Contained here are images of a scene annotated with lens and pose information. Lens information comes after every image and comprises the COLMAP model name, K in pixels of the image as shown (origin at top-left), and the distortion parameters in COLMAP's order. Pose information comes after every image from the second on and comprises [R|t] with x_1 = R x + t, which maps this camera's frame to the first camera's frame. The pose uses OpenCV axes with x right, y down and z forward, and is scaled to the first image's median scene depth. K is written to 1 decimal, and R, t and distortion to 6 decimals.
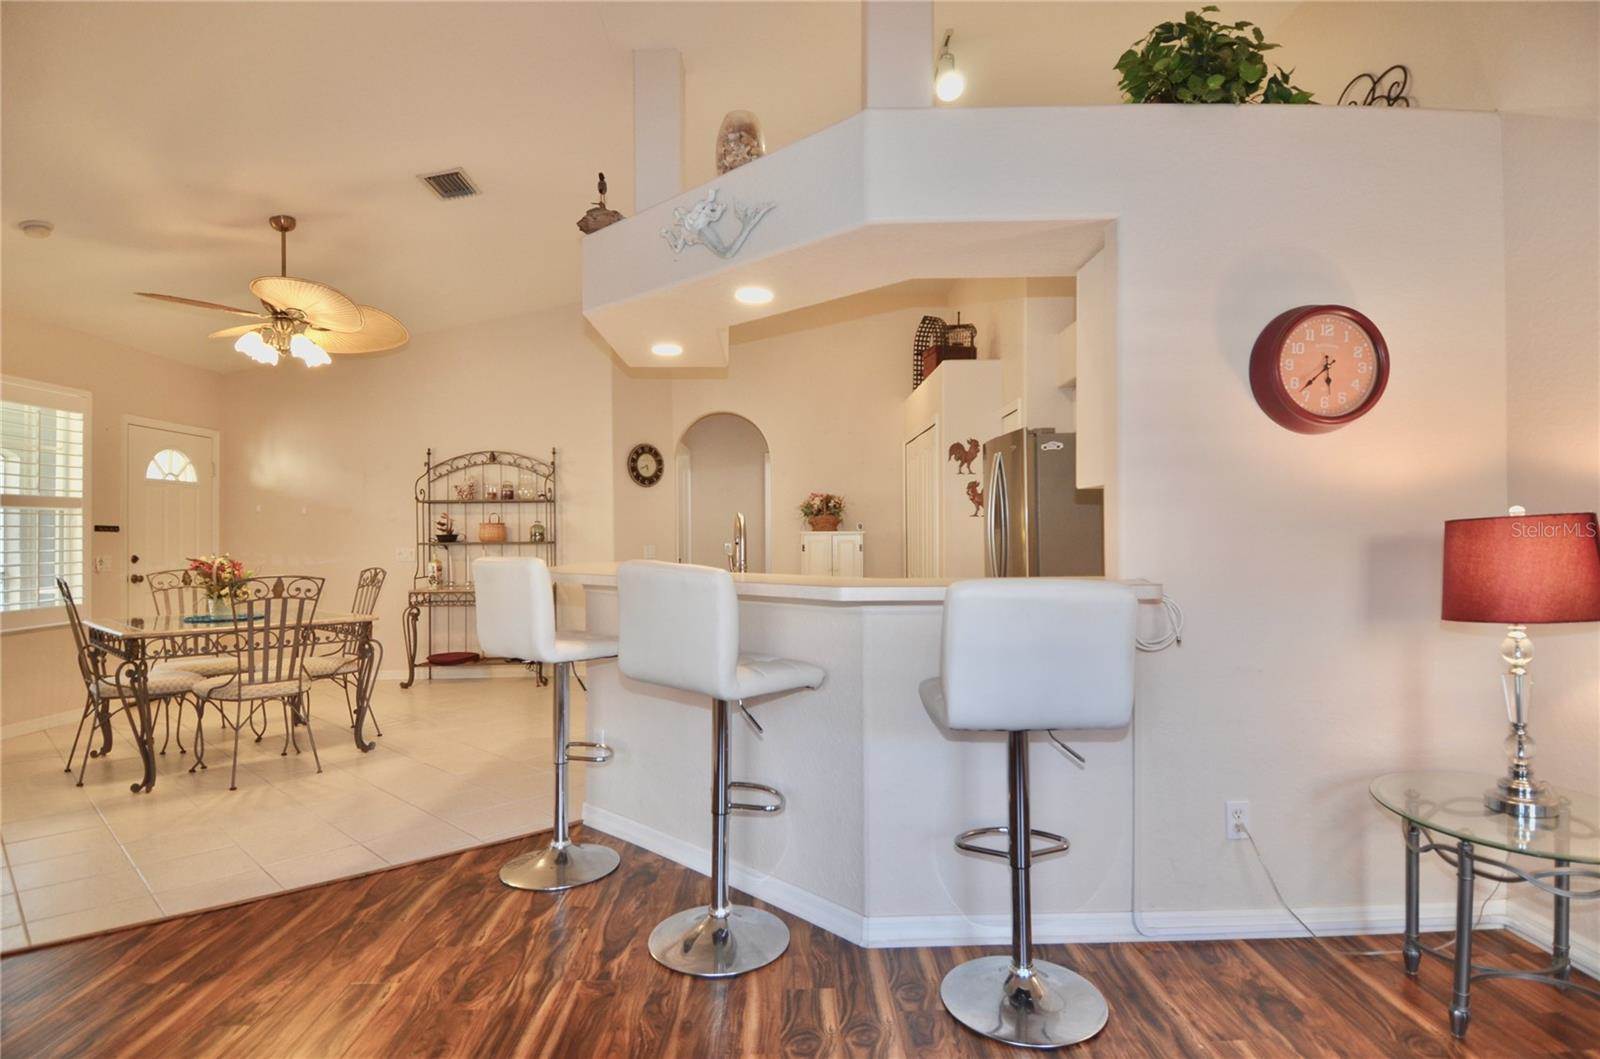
lens RADIAL K [[837.8, 0, 802.4], [0, 837.8, 529.3], [0, 0, 1]] dist [0.053485, -0.058385]
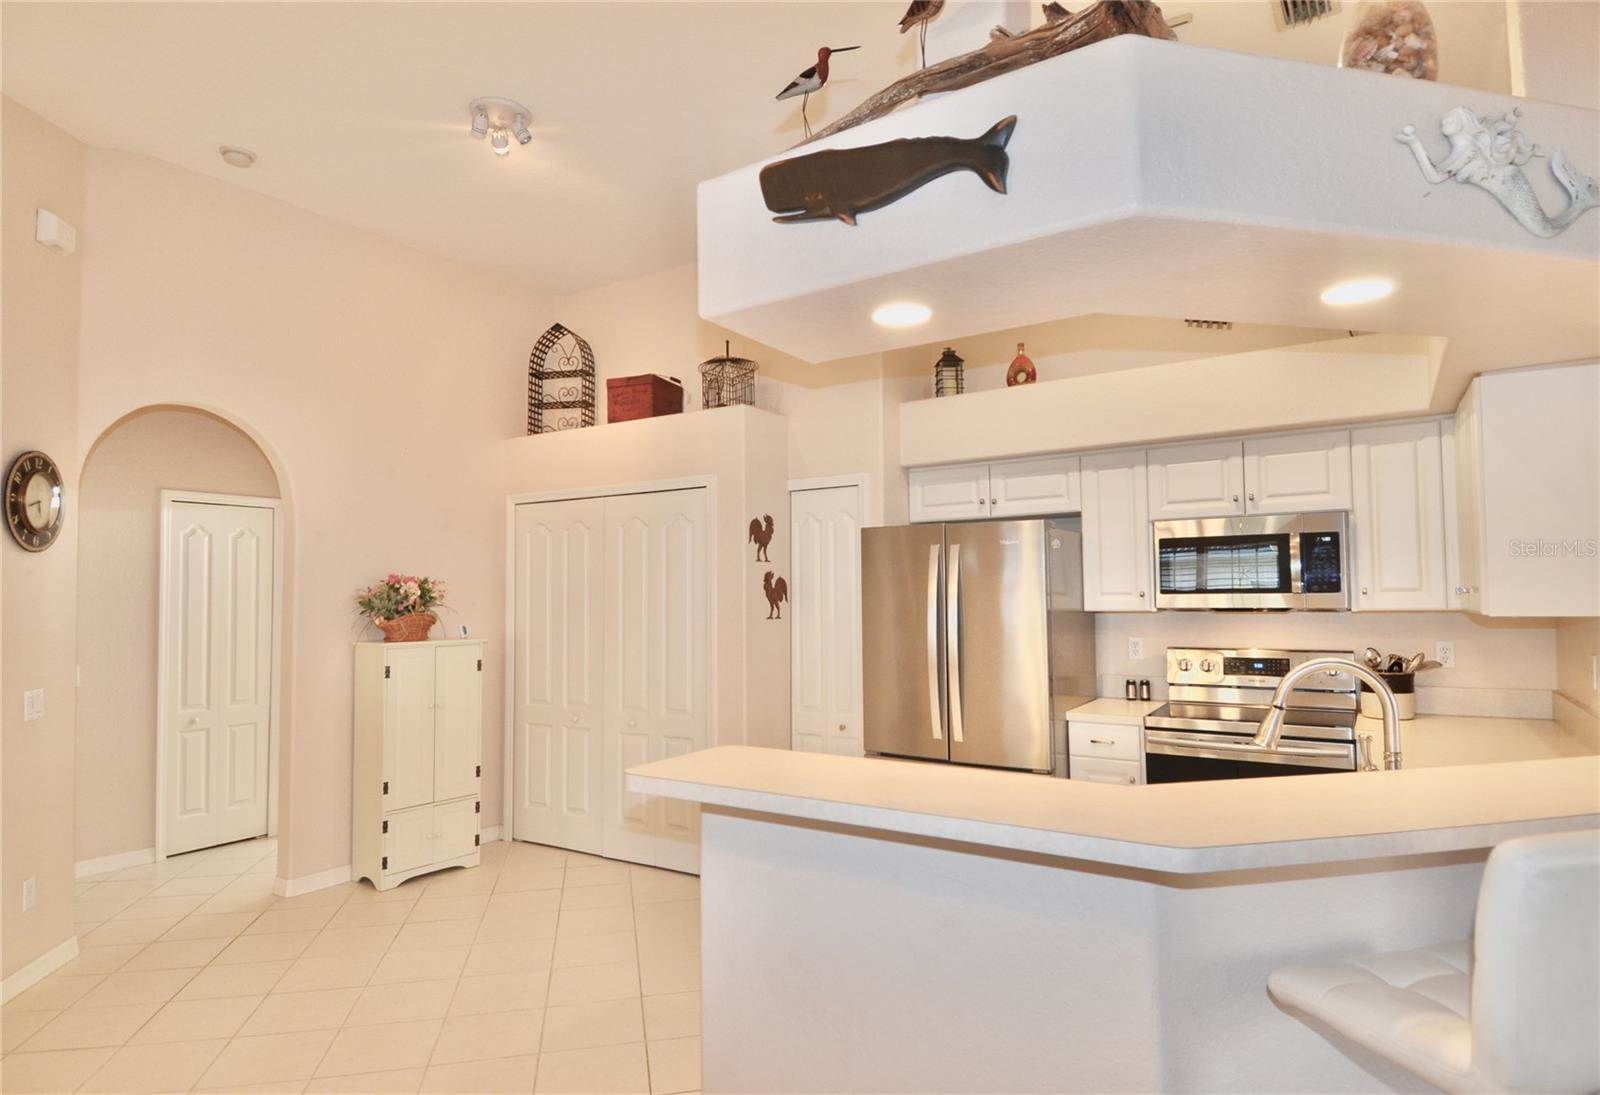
lens RADIAL K [[892.1, 0, 799.4], [0, 892.1, 556.7], [0, 0, 1]] dist [0.031955, -0.000189]
pose [[0.559602, 0.036978, 0.827936, -0.439349], [0.000792, 0.998980, -0.045153, -0.034498], [-0.828761, 0.025924, 0.559002, 0.532706]]
